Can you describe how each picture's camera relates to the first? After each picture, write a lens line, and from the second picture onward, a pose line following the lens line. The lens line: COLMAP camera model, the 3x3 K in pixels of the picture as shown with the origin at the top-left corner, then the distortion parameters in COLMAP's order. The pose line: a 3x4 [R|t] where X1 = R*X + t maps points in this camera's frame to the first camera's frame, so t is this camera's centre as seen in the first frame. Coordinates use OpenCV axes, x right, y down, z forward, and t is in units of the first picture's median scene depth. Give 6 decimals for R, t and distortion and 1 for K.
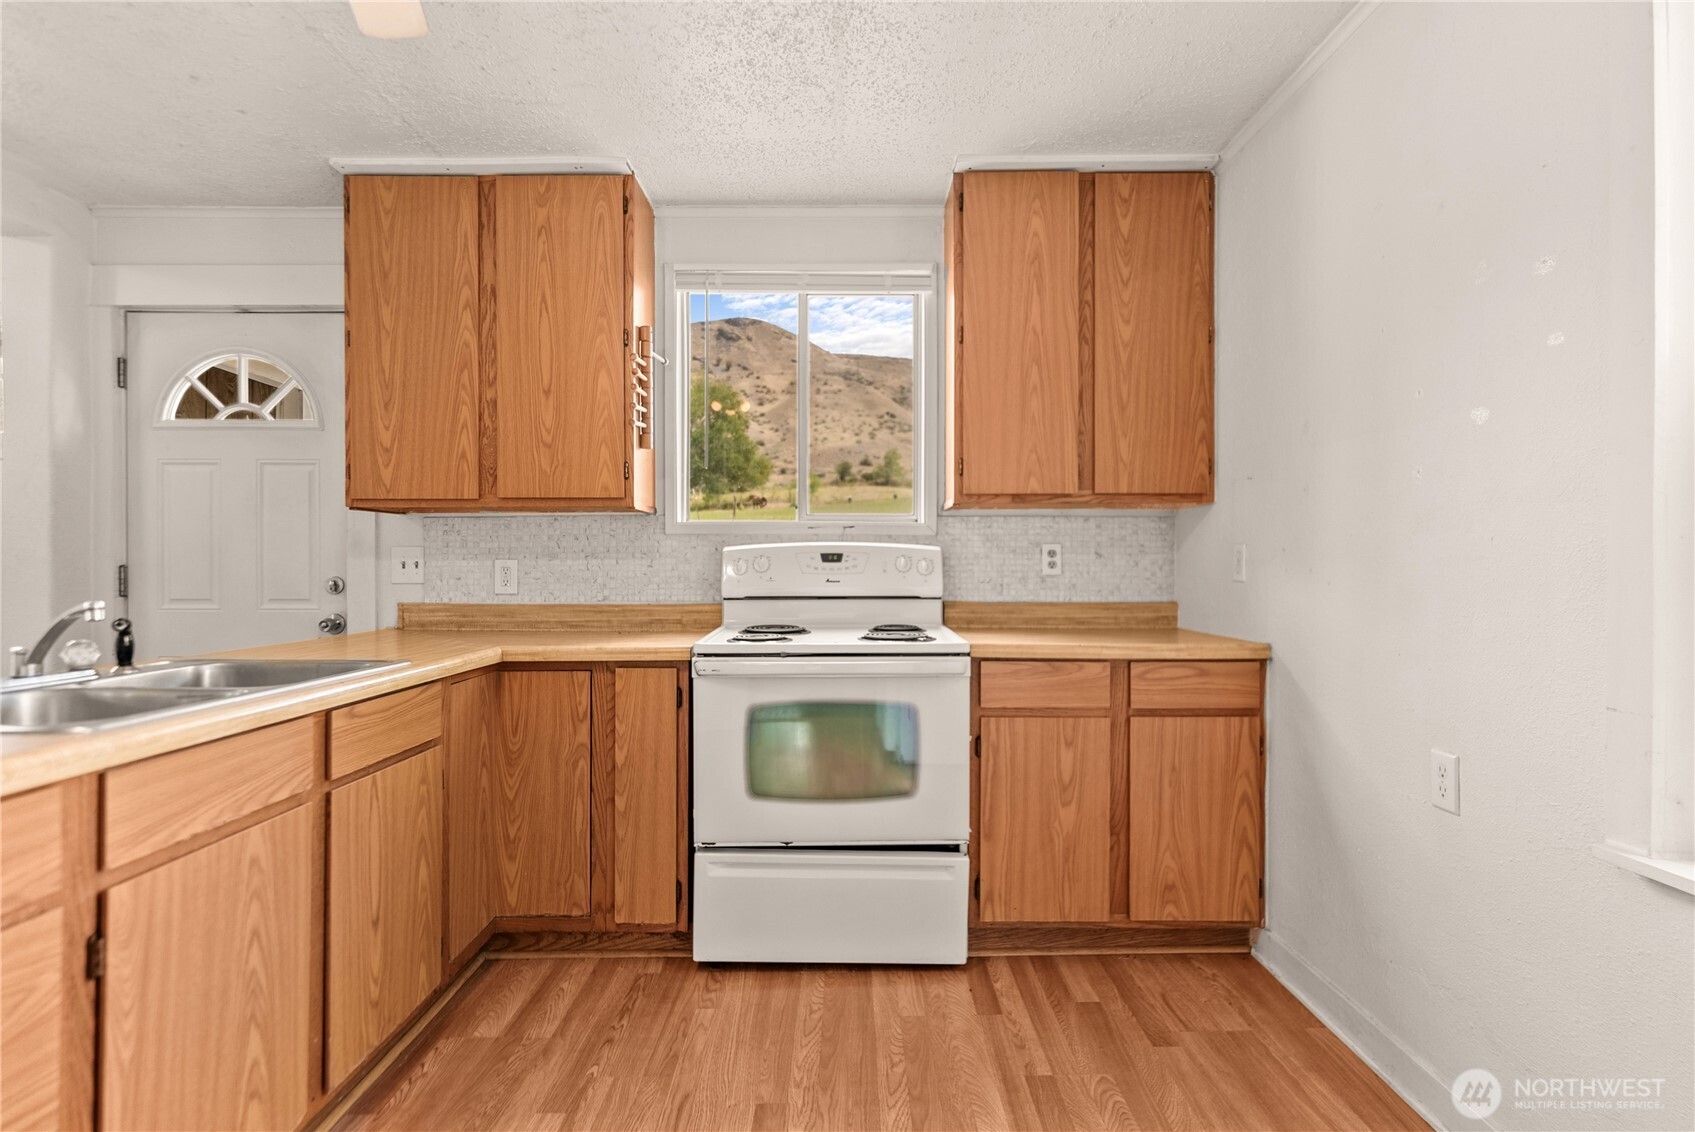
lens RADIAL K [[801.0, 0, 847.5], [0, 801.0, 566.0], [0, 0, 1]] dist [0.000501, -0.000001]
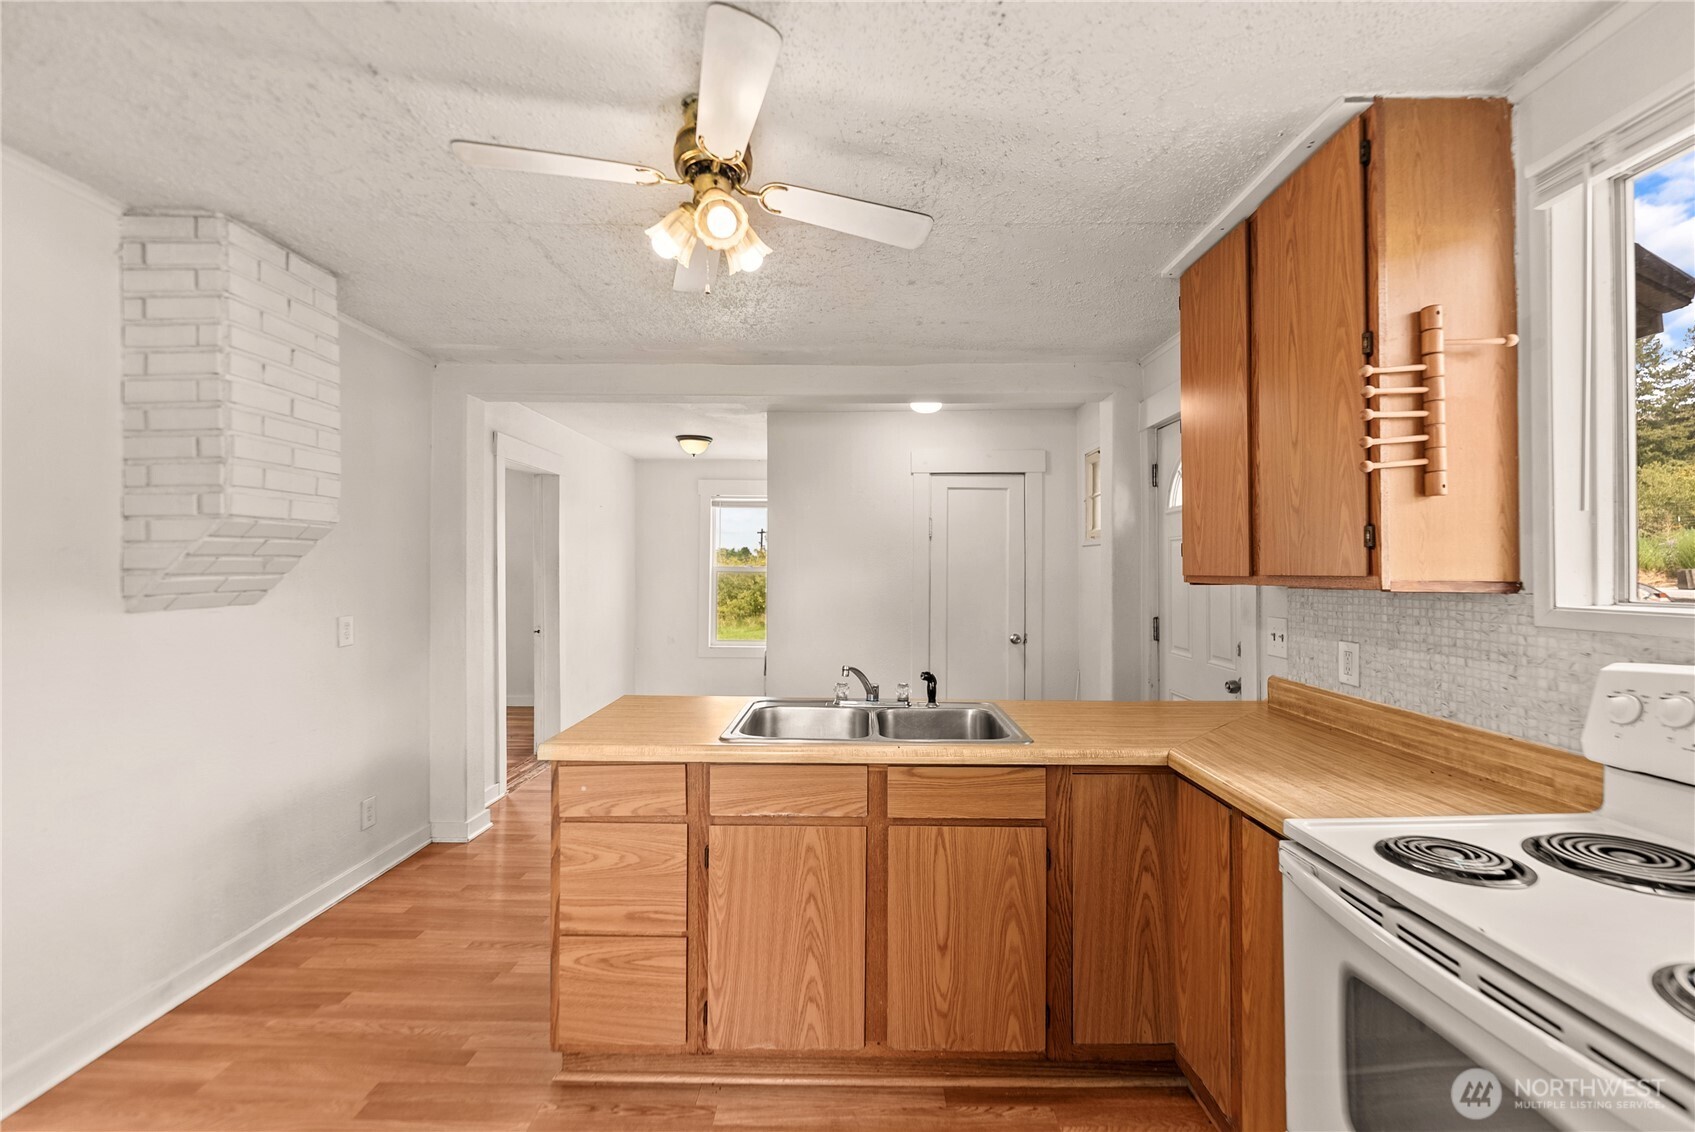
lens RADIAL K [[711.0, 0, 860.4], [0, 711.0, 562.8], [0, 0, 1]] dist [-0.000398, -0.000209]
pose [[-0.001635, -0.010446, -0.999944, 0.334857], [-0.002844, 0.999941, -0.010441, -0.089675], [0.999995, 0.002826, -0.001665, 0.567527]]
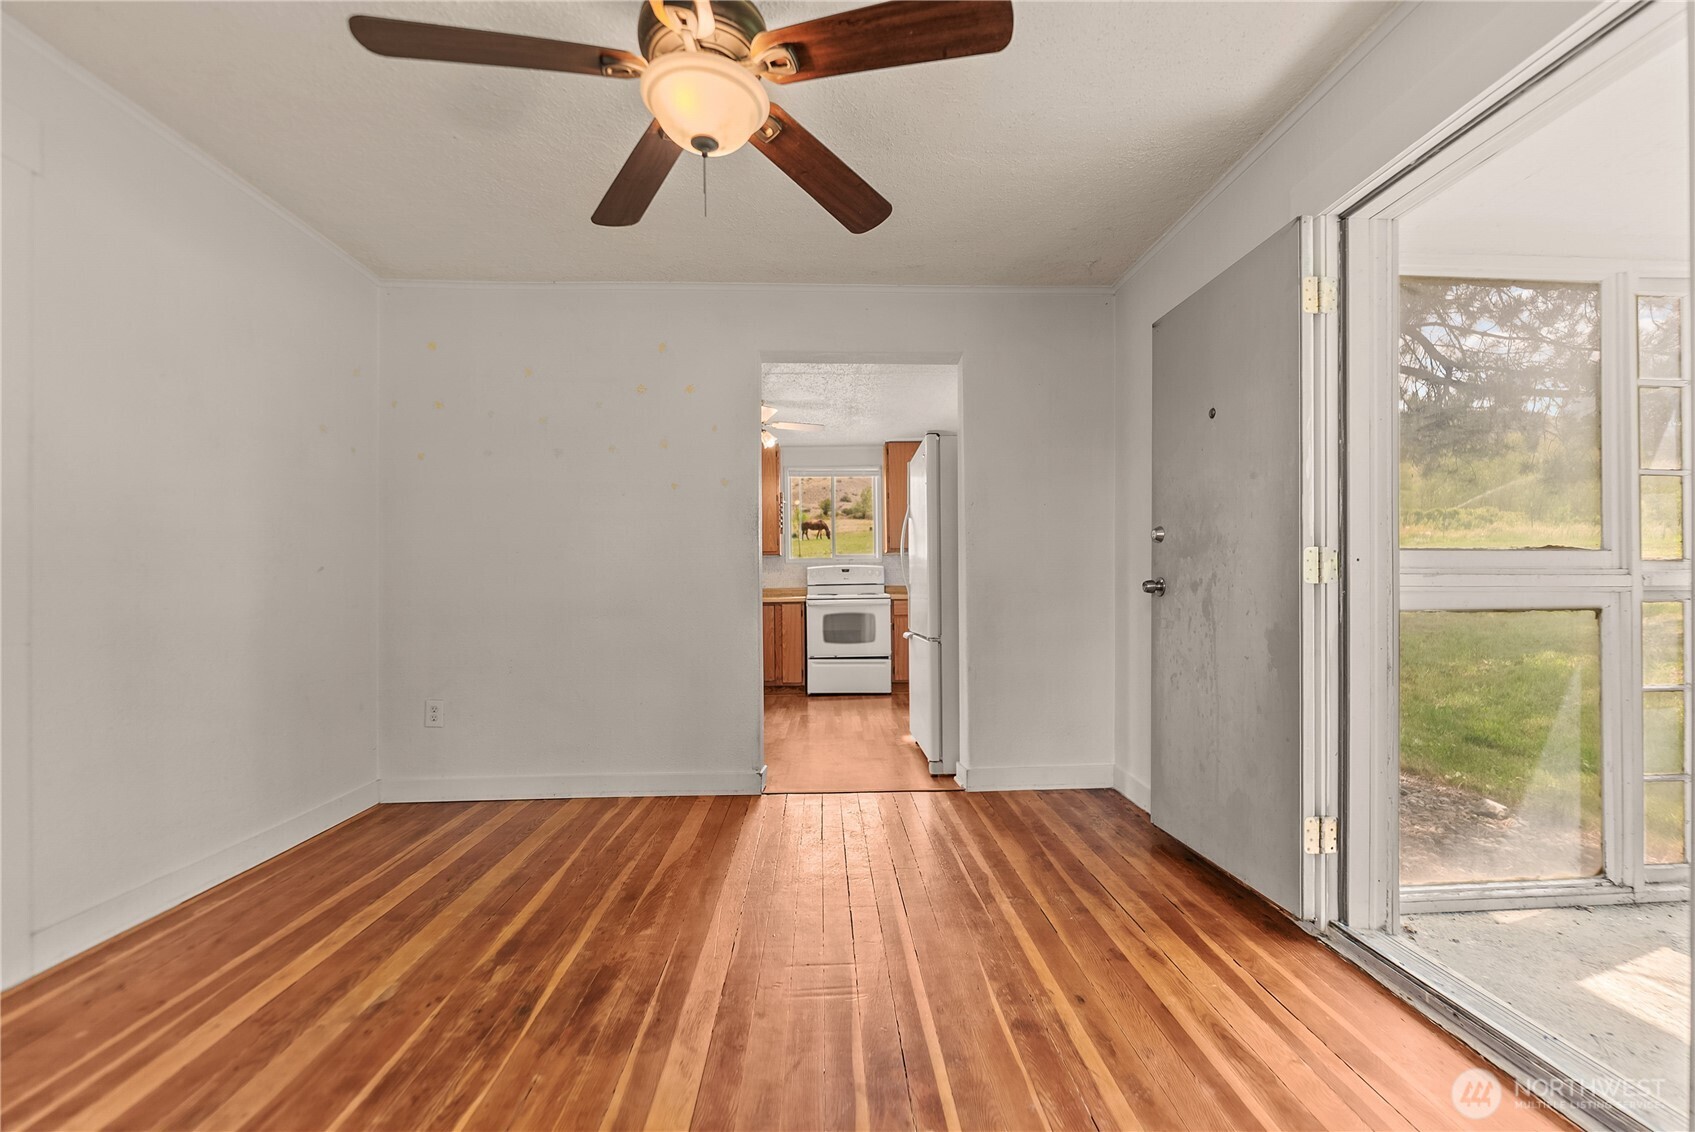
lens RADIAL K [[696.5, 0, 857.6], [0, 696.5, 585.7], [0, 0, 1]] dist [-0.002246, -0.000309]
pose [[0.999126, -0.014165, 0.039330, -0.082088], [0.014288, 0.999894, -0.002833, 0.056621], [-0.039286, 0.003393, 0.999222, -1.629730]]
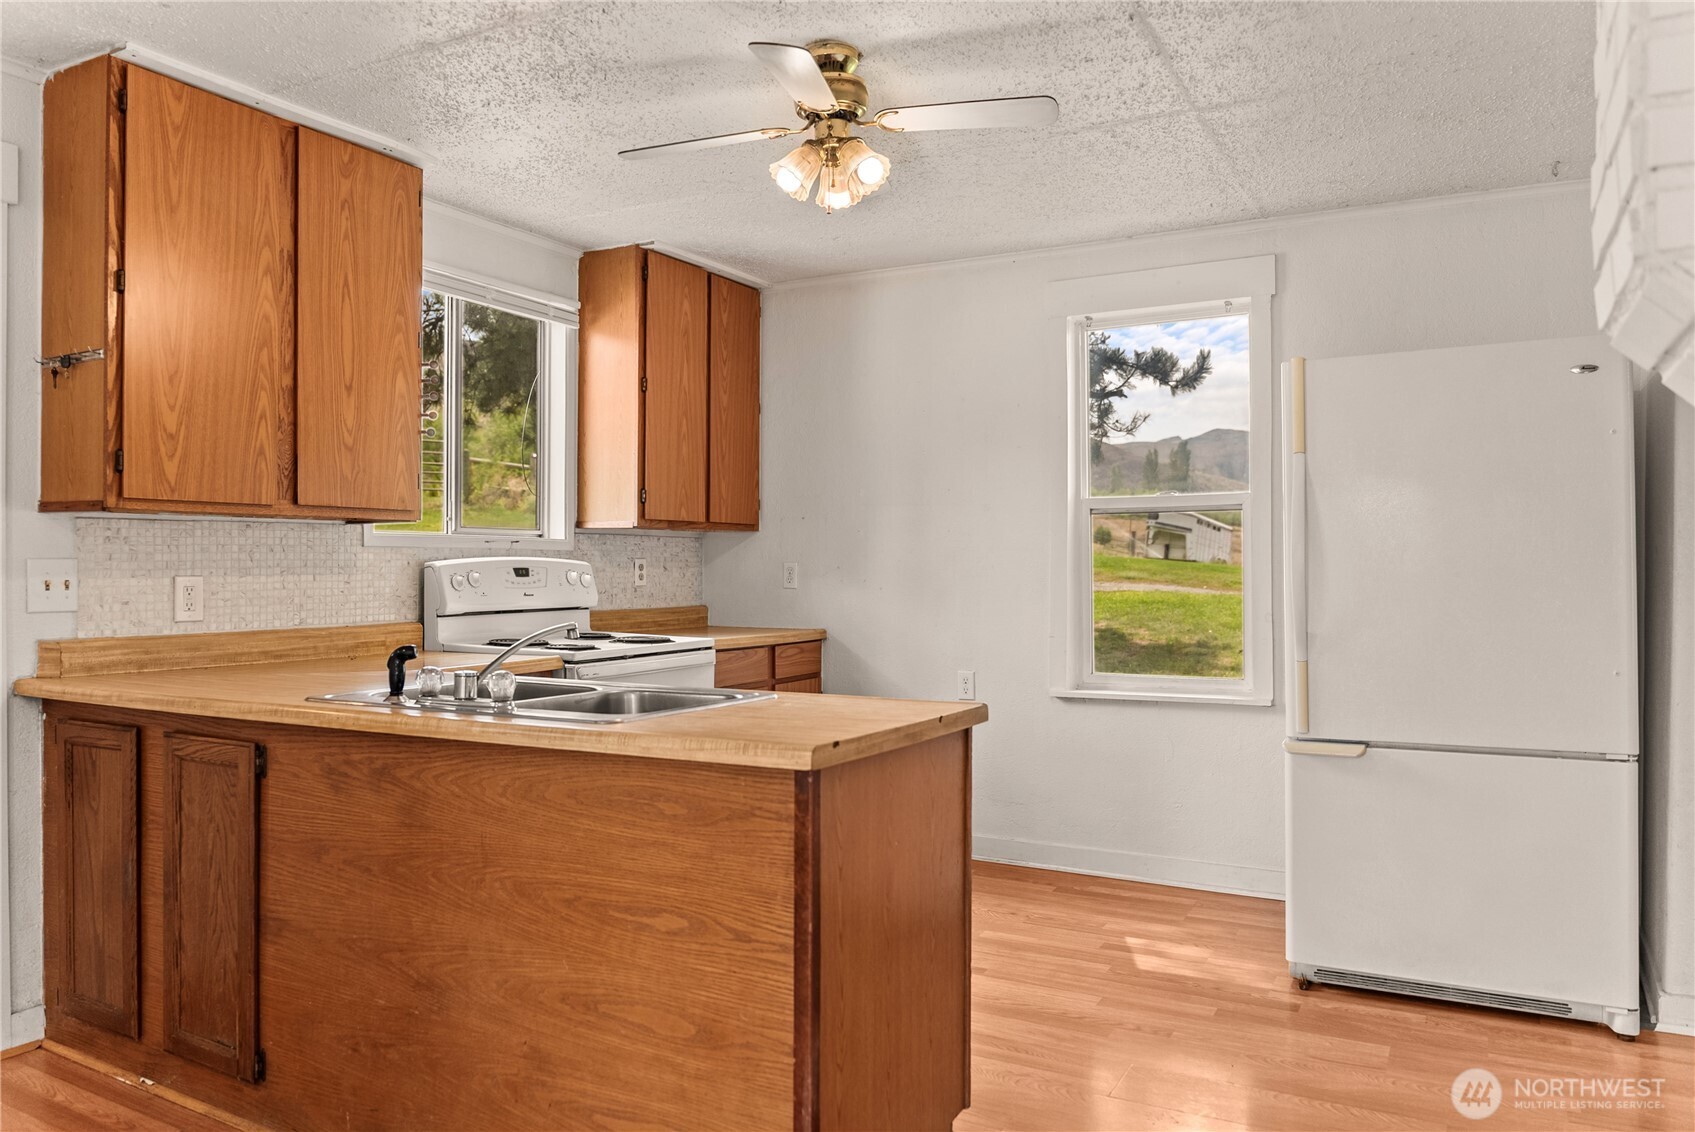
lens RADIAL K [[1171.5, 0, 857.0], [0, 1171.5, 565.7], [0, 0, 1]] dist [-0.010543, -0.002991]
pose [[0.481298, -0.000210, 0.876557, -1.236928], [-0.000736, 1.000000, 0.000644, -0.021907], [-0.876557, -0.000955, 0.481298, -0.114050]]
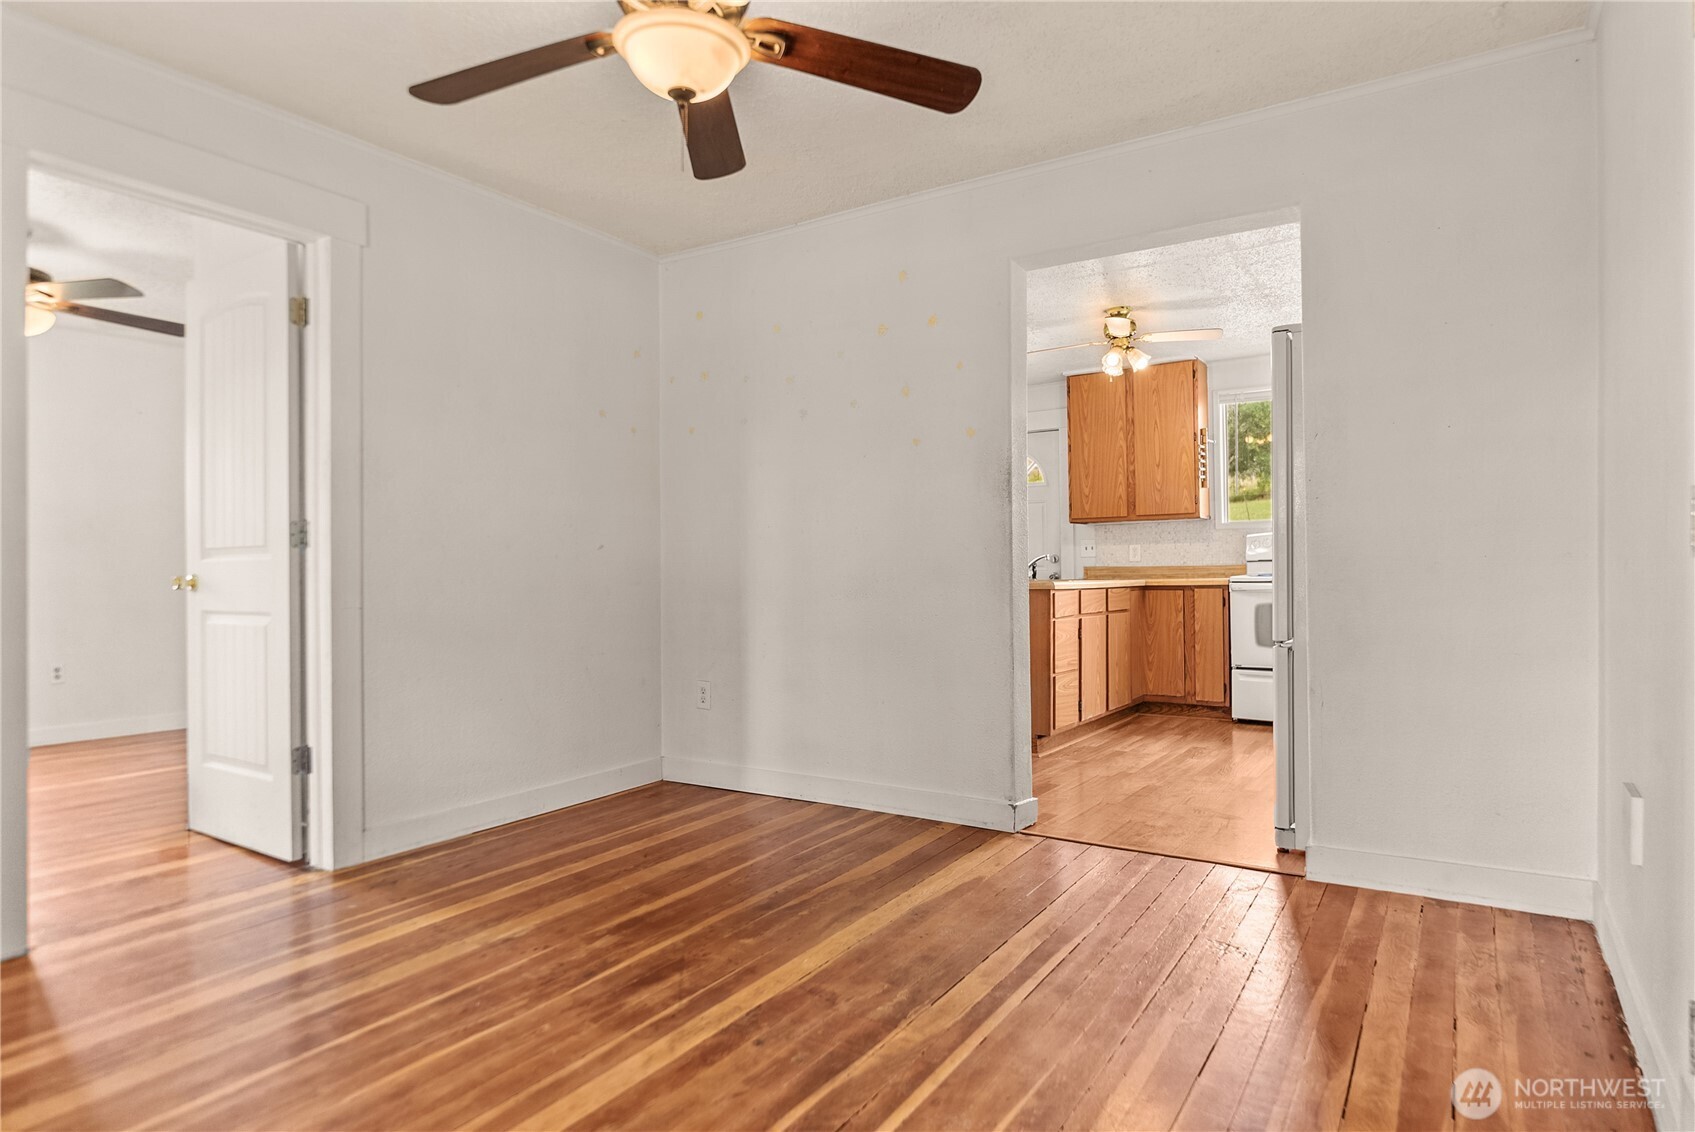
lens RADIAL K [[958.0, 0, 864.7], [0, 958.0, 566.4], [0, 0, 1]] dist [-0.000366, 0.000152]
pose [[0.842089, -0.013593, -0.539168, 0.347628], [0.011819, 0.999907, -0.006749, 0.062791], [0.539209, -0.000689, 0.842171, -1.602111]]
